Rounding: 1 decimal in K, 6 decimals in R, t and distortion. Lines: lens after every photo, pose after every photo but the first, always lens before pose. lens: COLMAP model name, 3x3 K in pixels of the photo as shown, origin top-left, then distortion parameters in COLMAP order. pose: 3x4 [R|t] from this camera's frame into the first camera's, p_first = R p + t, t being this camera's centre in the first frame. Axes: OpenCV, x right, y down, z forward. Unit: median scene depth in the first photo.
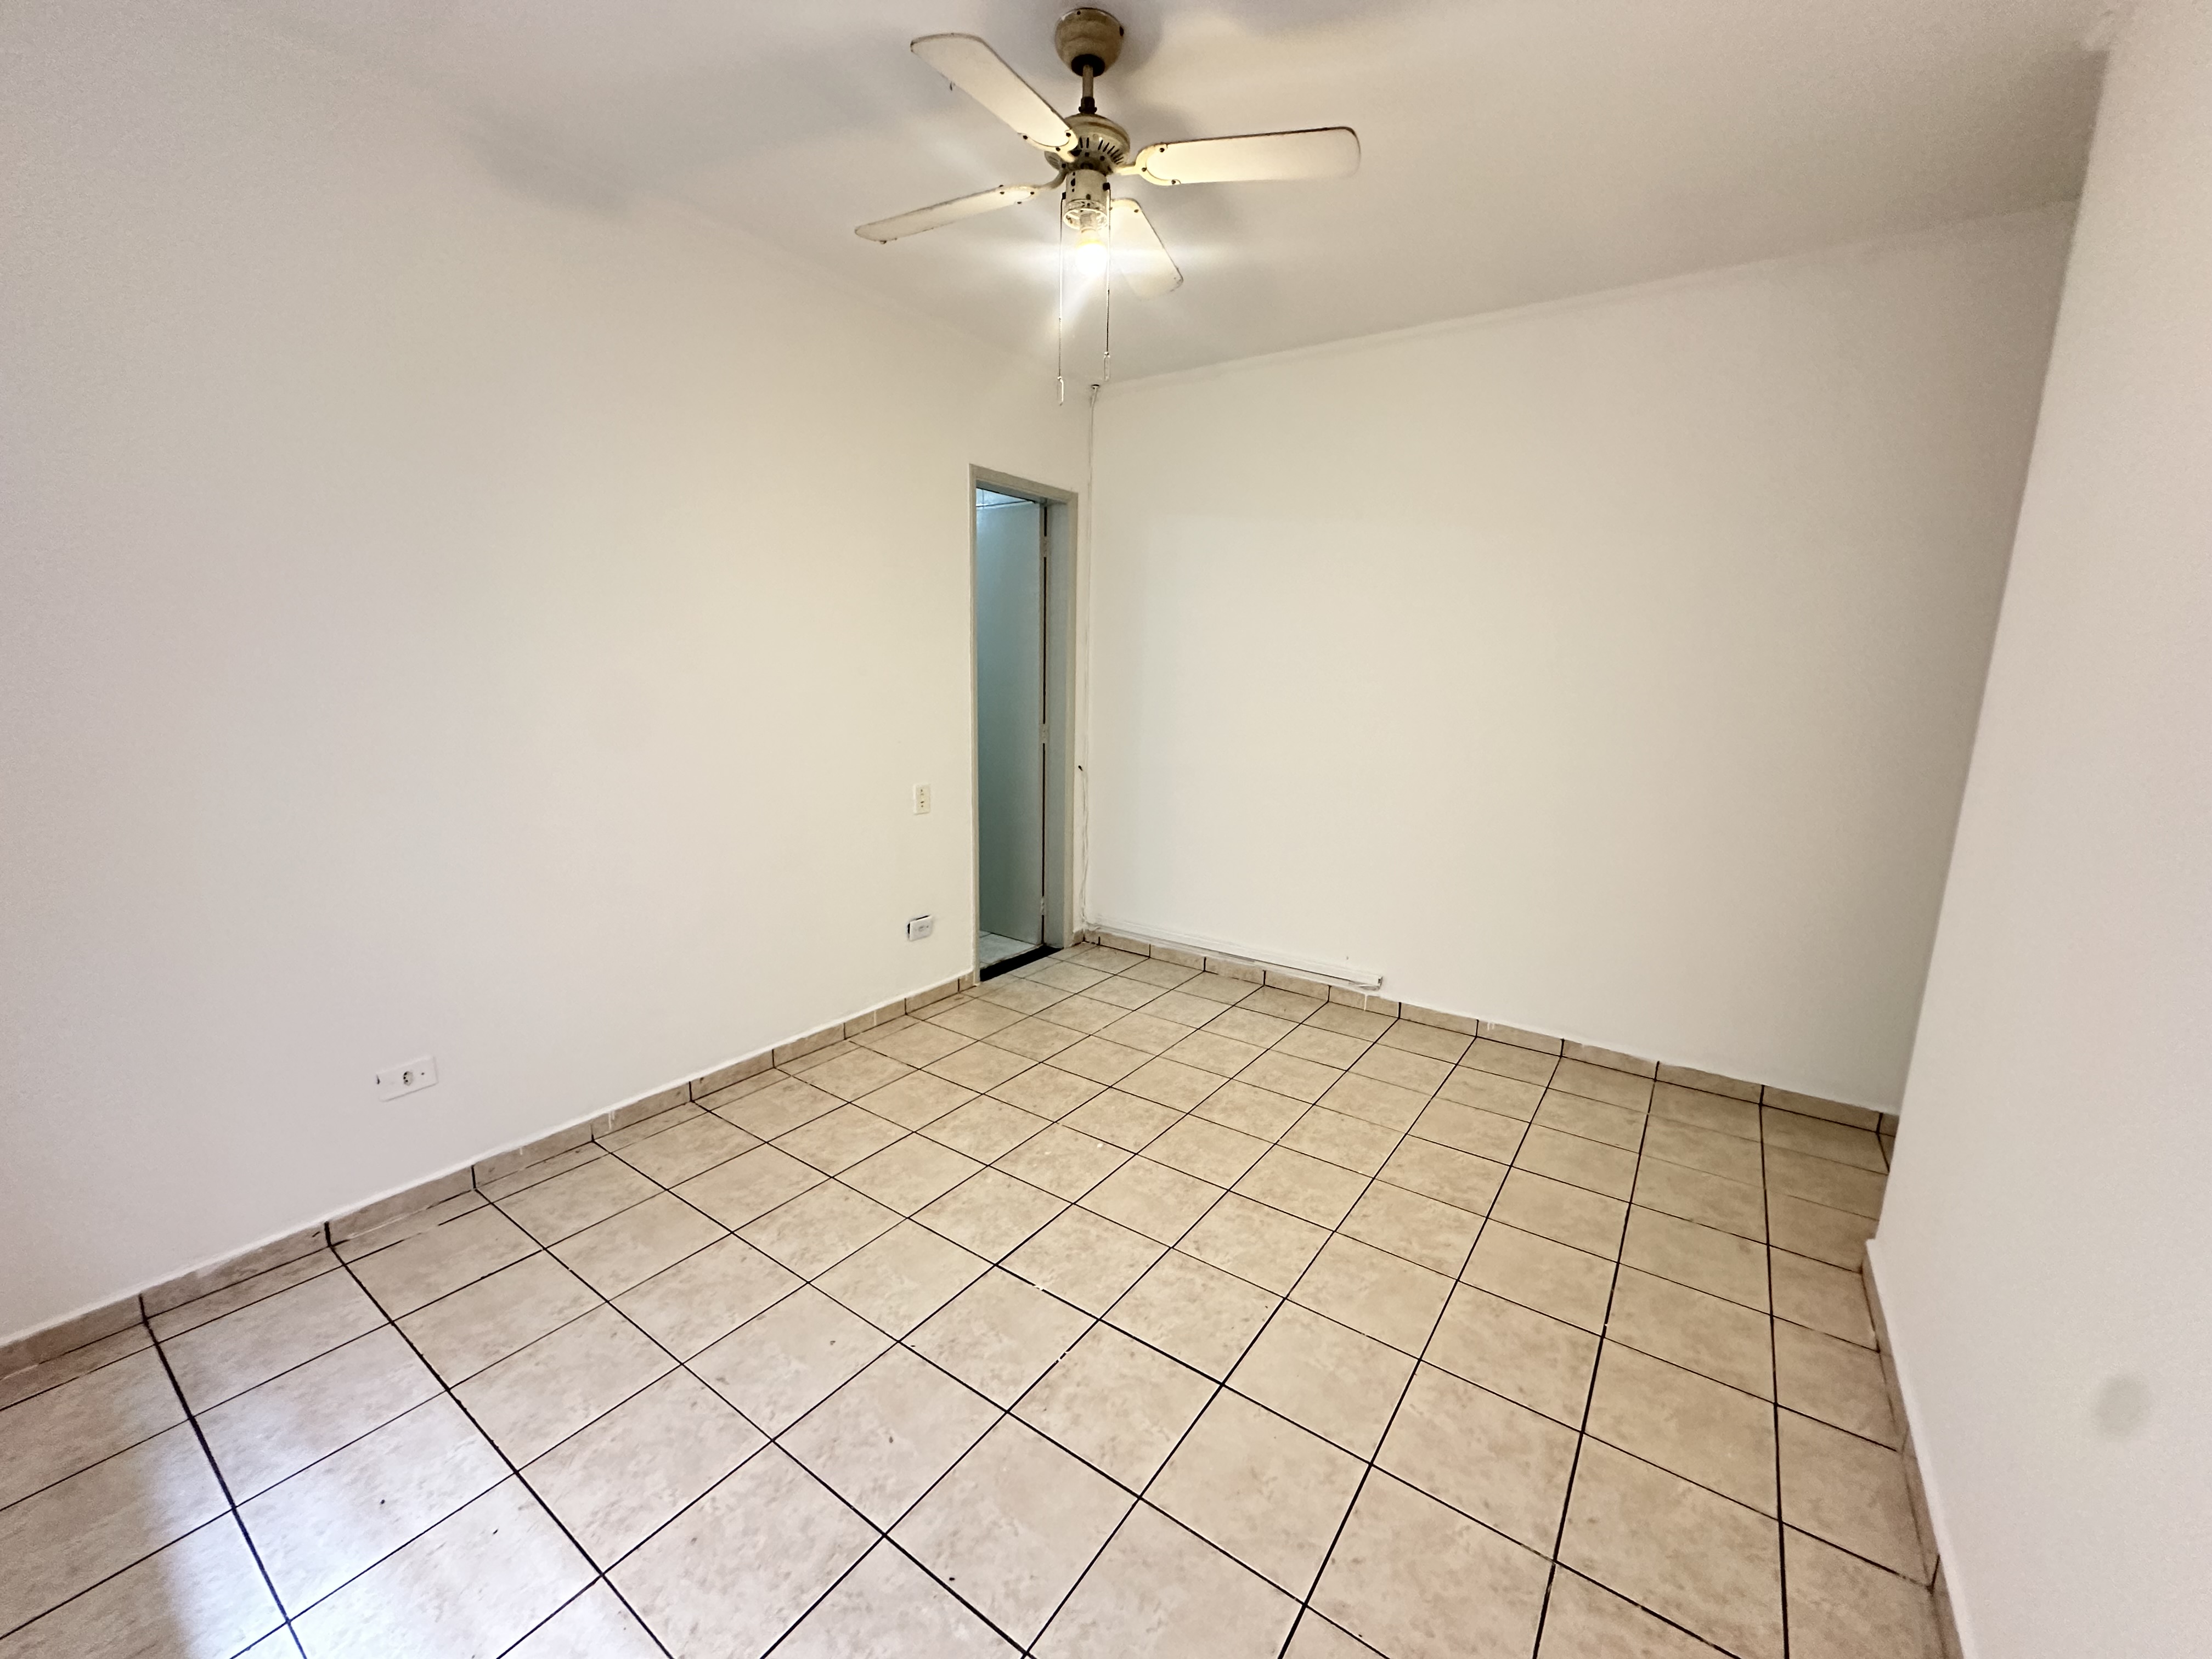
lens RADIAL K [[883.1, 0, 1106.0], [0, 883.1, 829.5], [0, 0, 1]] dist [-0.001057, 0.000142]
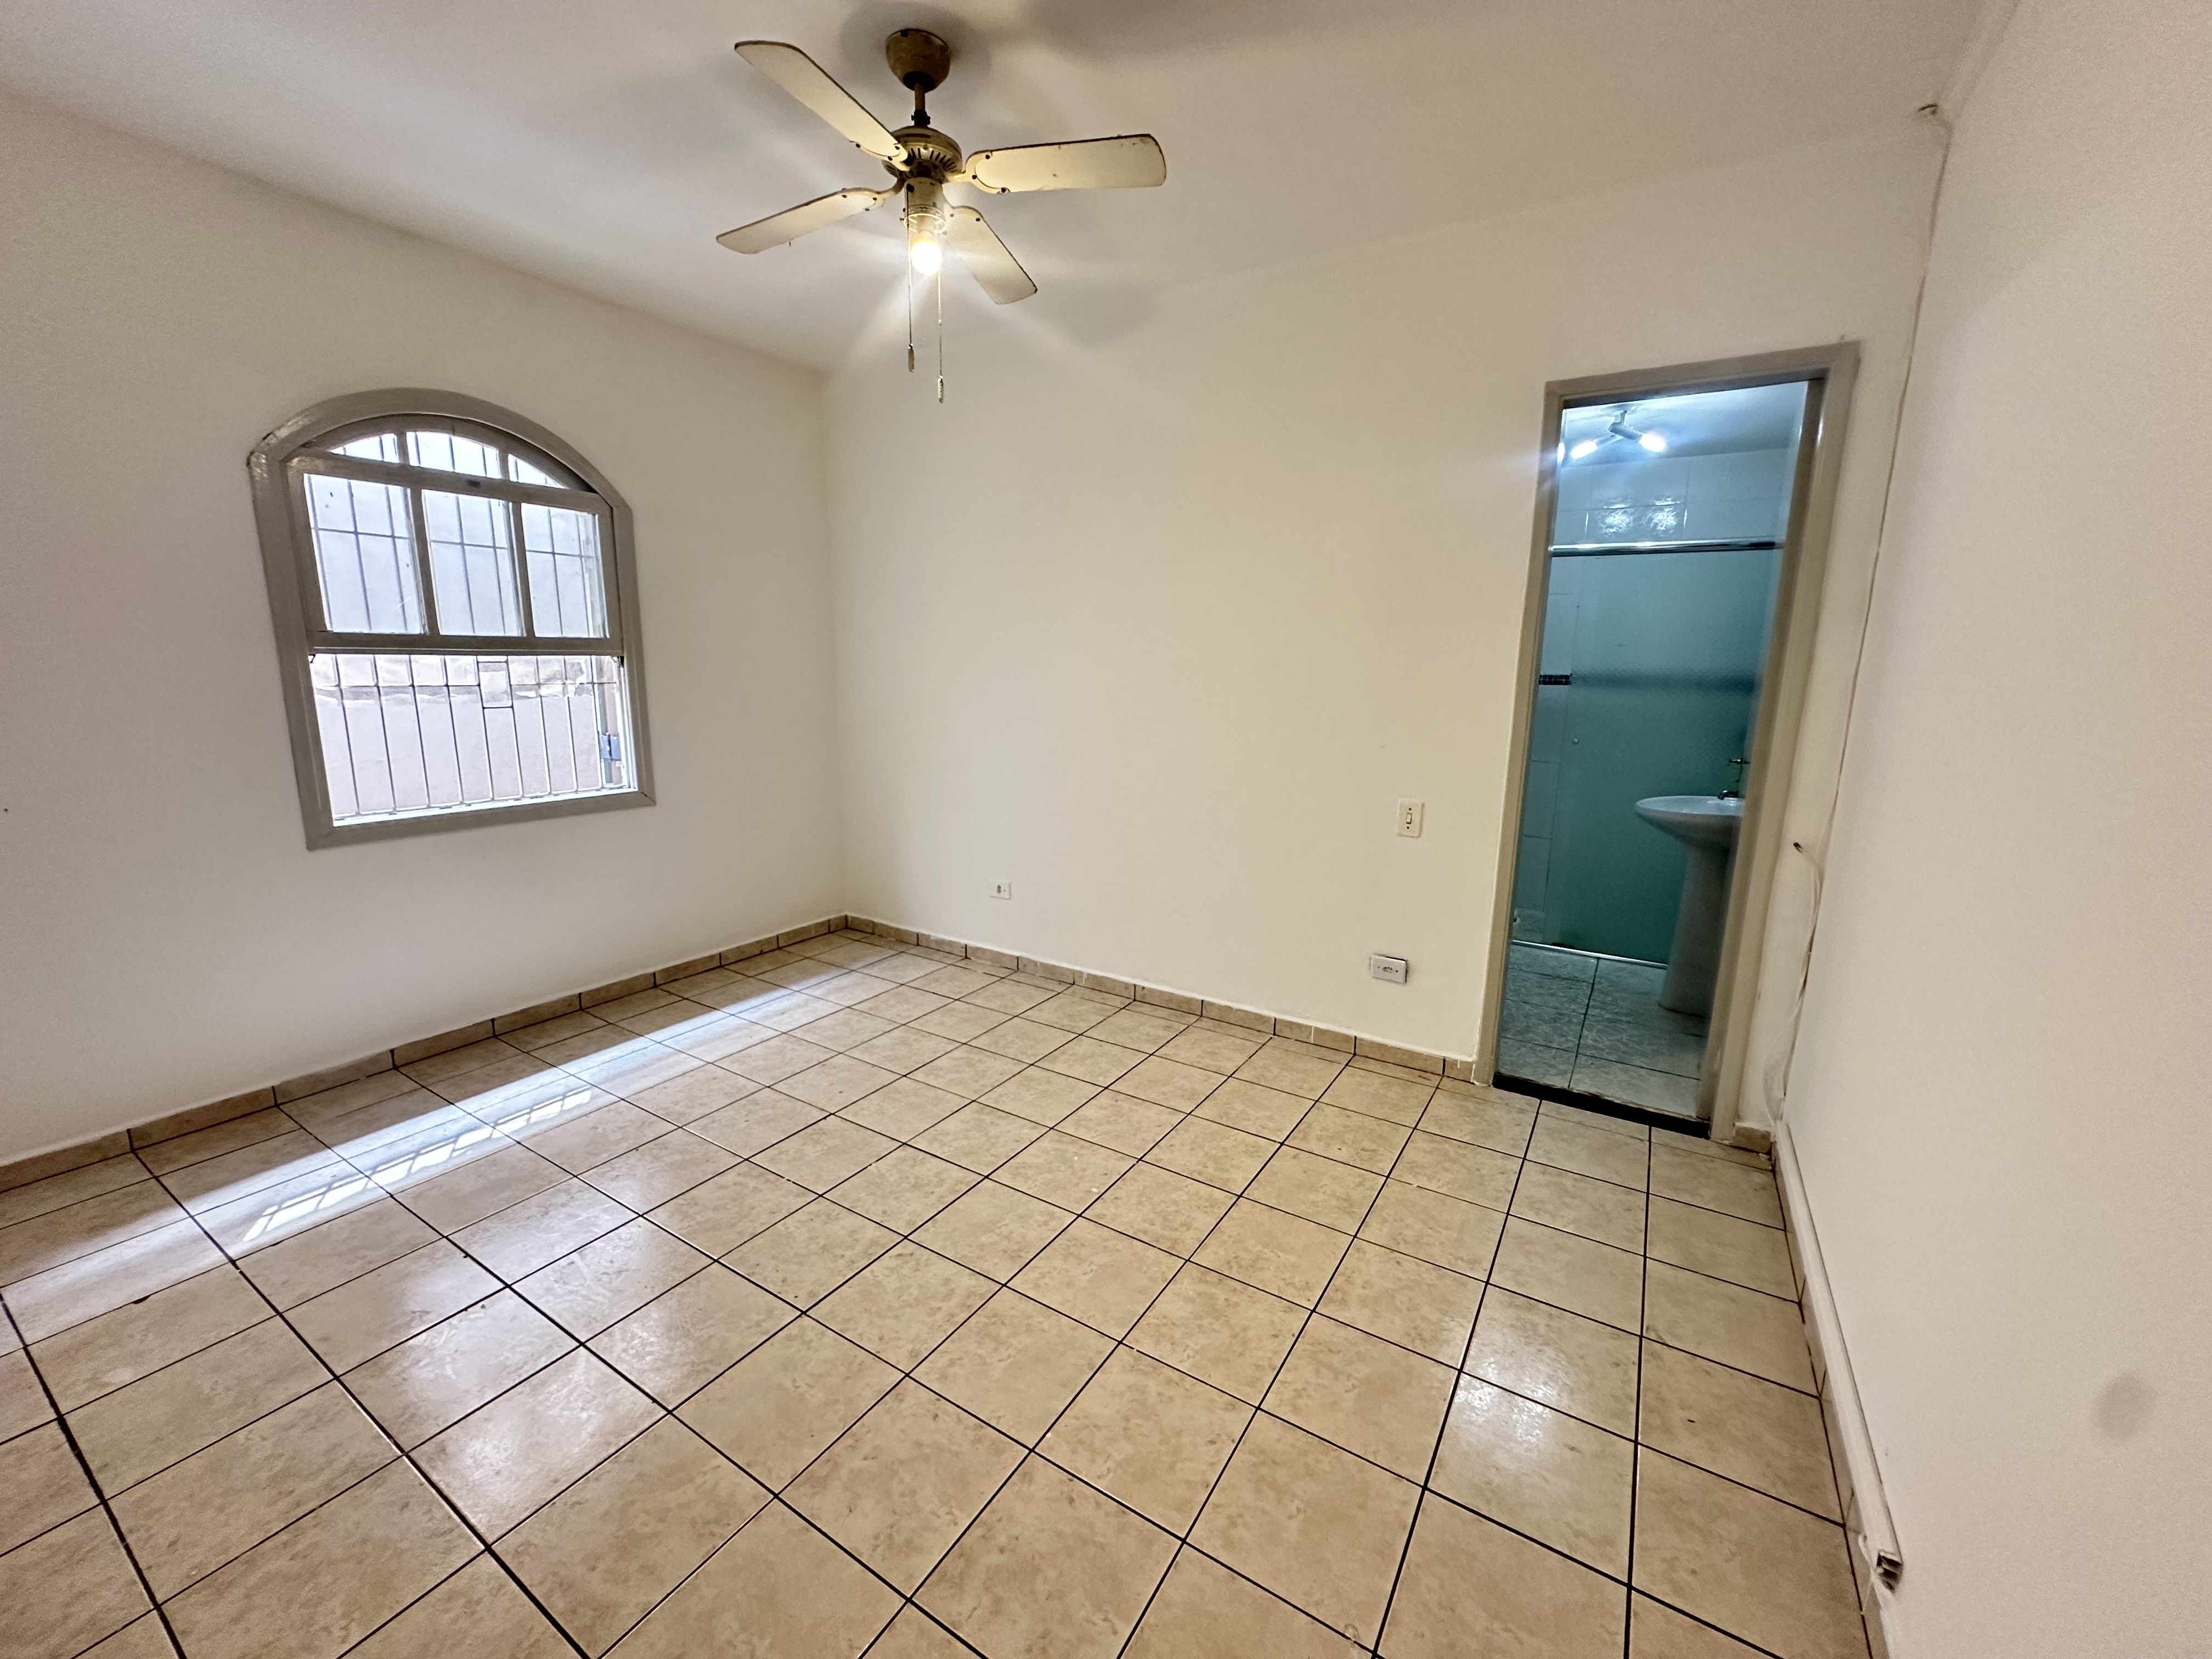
lens RADIAL K [[886.2, 0, 1106.0], [0, 886.2, 829.5], [0, 0, 1]] dist [0.000466, 0.000179]
pose [[0.051040, 0.168563, -0.984368, 0.814209], [-0.197364, 0.967917, 0.155513, -0.132534], [0.979001, 0.186341, 0.082671, 0.879254]]
